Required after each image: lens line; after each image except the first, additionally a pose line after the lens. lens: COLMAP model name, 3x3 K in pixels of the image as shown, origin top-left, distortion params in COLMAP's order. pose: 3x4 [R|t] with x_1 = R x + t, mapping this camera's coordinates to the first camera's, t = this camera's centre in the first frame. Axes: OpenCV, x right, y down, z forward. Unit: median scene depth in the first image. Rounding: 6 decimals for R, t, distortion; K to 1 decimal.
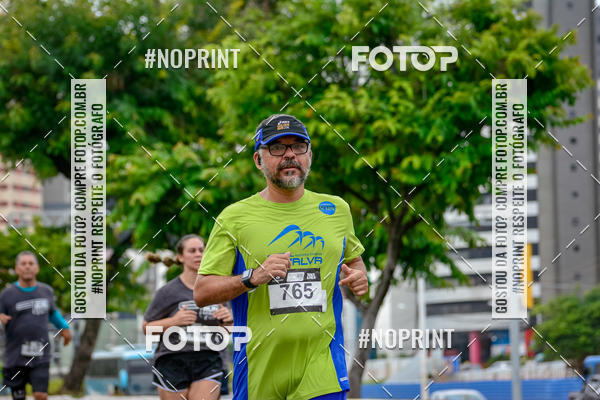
lens RADIAL K [[2227.1, 0, 328.0], [0, 2227.1, 216.7], [0, 0, 1]] dist [0.071485, 0.000000]
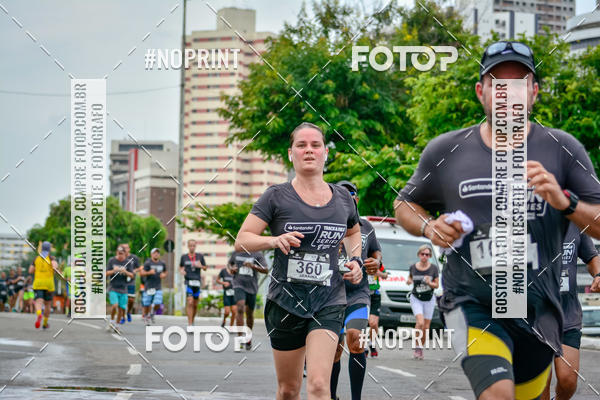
lens RADIAL K [[2227.1, 0, 333.3], [0, 2227.1, 204.2], [0, 0, 1]] dist [0.071485, 0.000000]
pose [[0.993997, 0.040501, -0.101634, 0.045657], [-0.040624, 0.999174, 0.000863, 0.004117], [0.101585, 0.003271, 0.994822, -0.412355]]
